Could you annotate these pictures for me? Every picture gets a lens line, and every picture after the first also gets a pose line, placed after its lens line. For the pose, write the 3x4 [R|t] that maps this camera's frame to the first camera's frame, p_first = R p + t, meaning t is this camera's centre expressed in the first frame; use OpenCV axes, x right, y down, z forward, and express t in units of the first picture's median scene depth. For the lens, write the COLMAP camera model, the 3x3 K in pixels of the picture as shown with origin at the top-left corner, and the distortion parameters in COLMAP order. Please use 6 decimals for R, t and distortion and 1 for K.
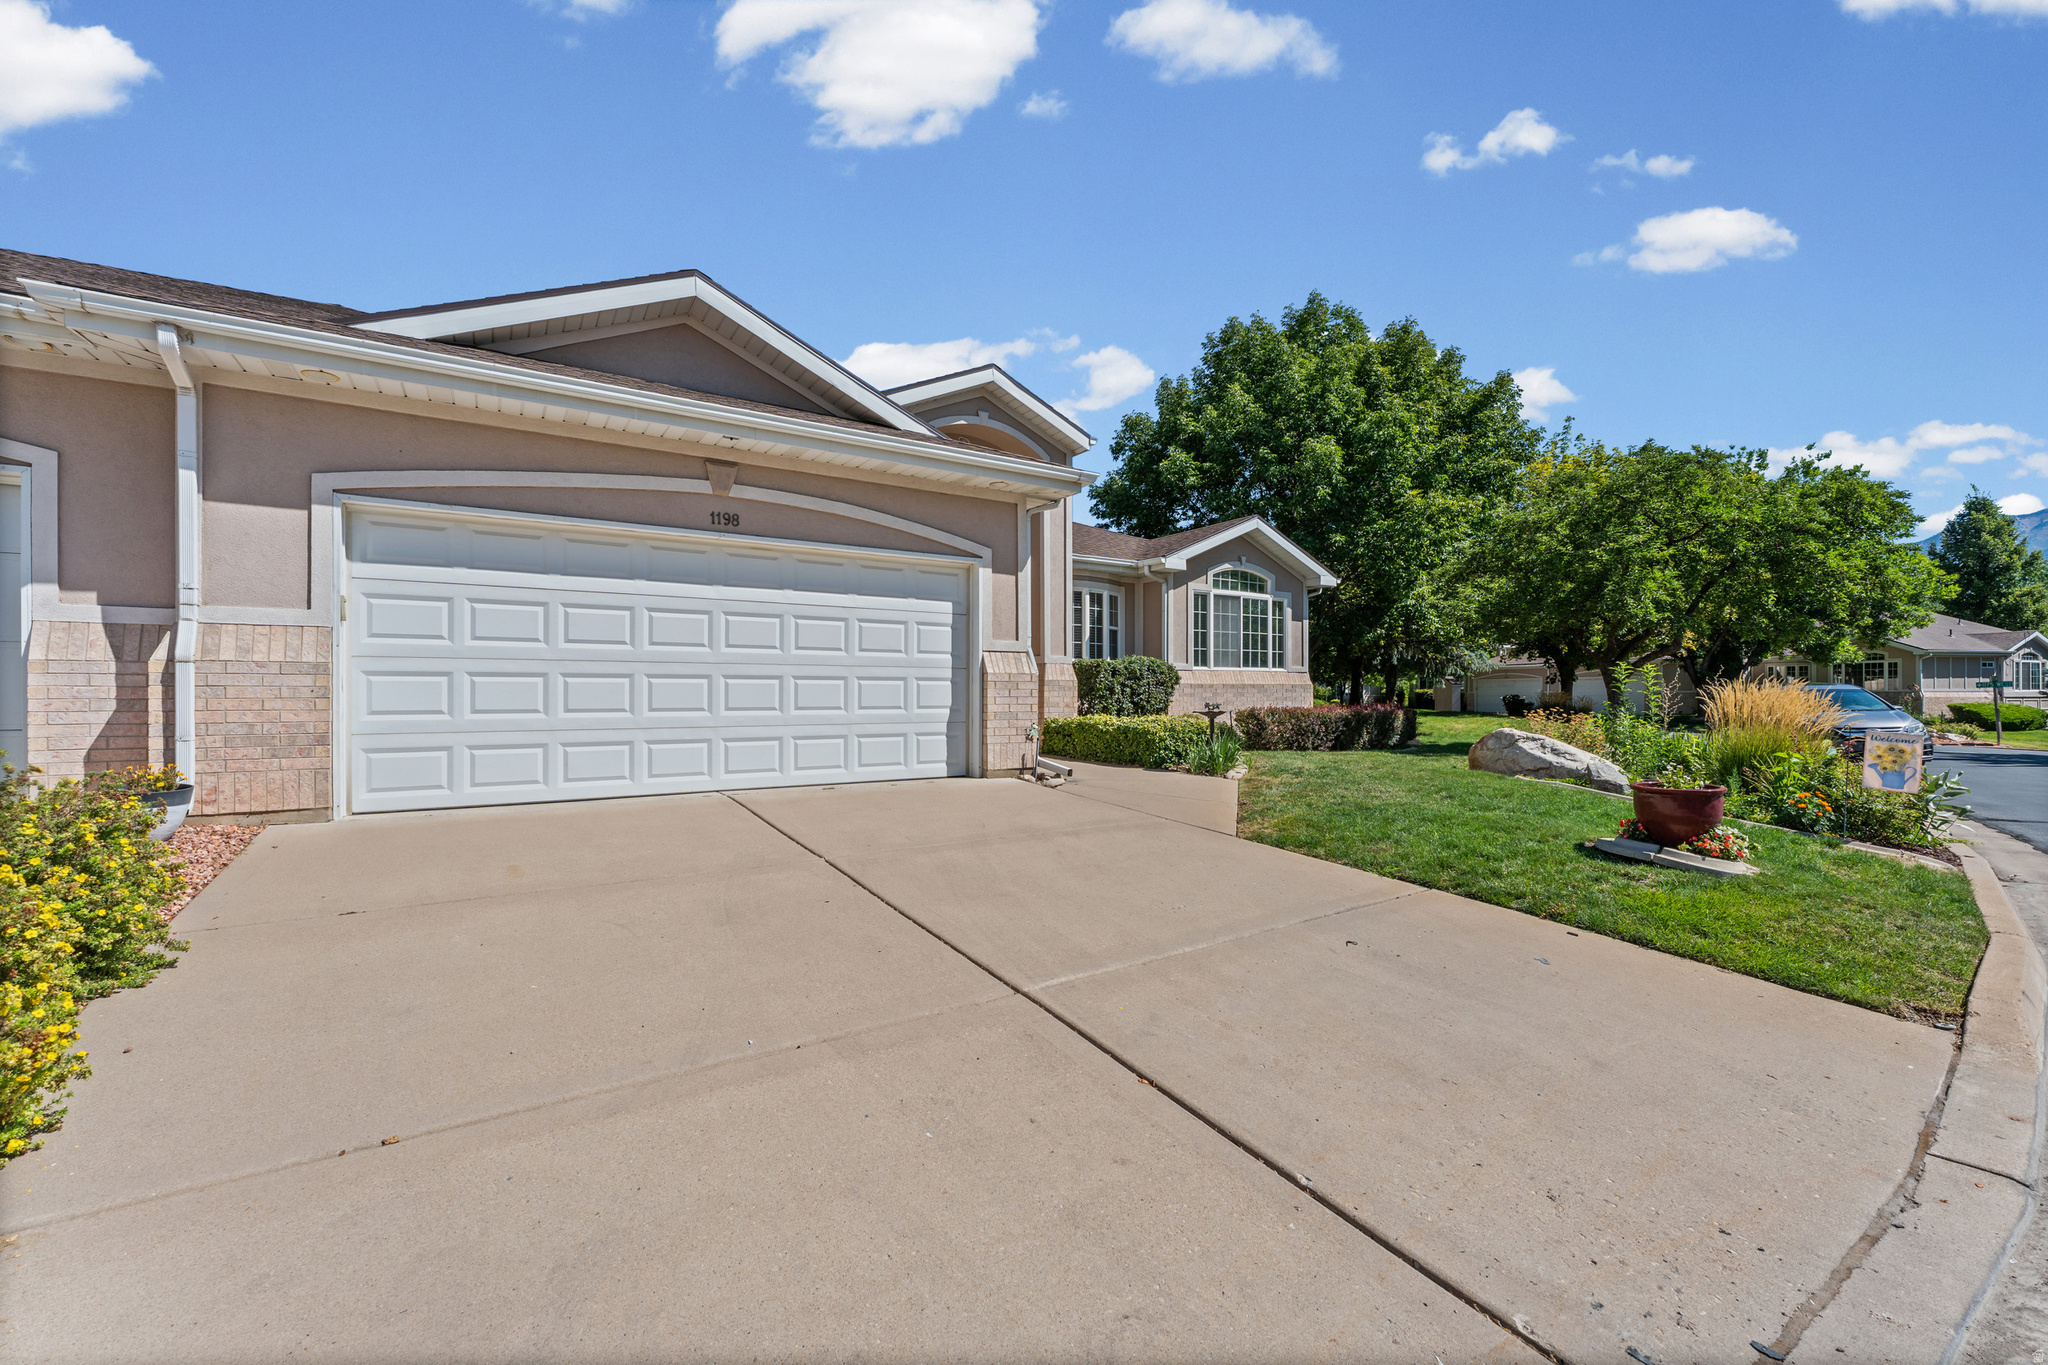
lens RADIAL K [[830.7, 0, 1006.9], [0, 830.7, 682.9], [0, 0, 1]] dist [-0.003784, -0.000546]
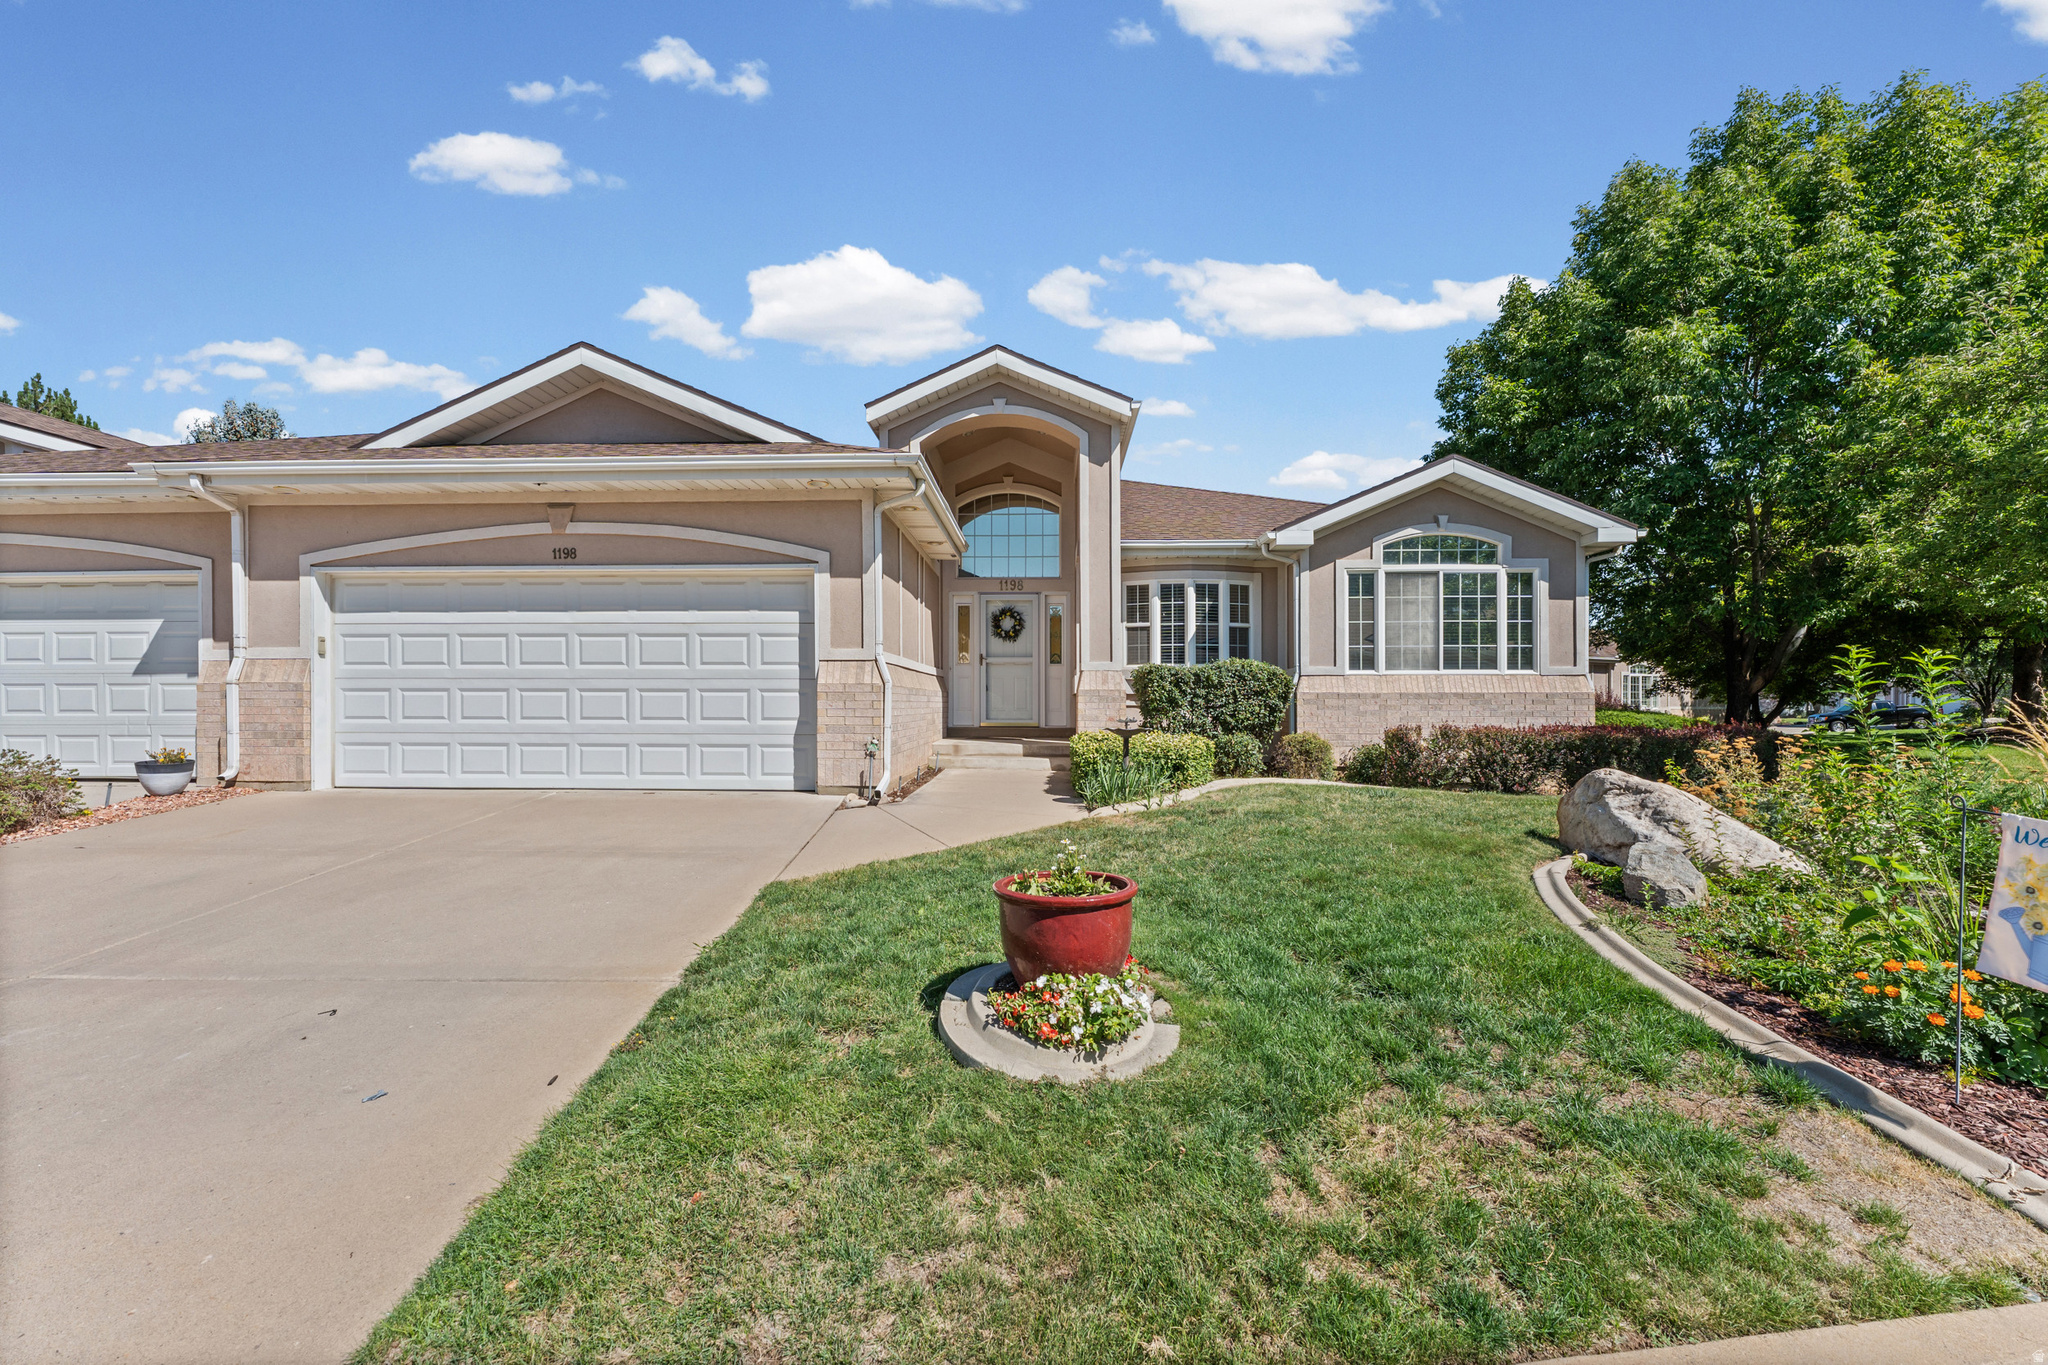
lens RADIAL K [[830.7, 0, 1017.6], [0, 830.7, 692.4], [0, 0, 1]] dist [-0.003784, -0.000546]
pose [[0.815109, -0.005739, -0.579280, 0.632846], [0.005011, 0.999983, -0.002856, 0.001717], [0.579286, -0.000575, 0.815124, 0.319158]]
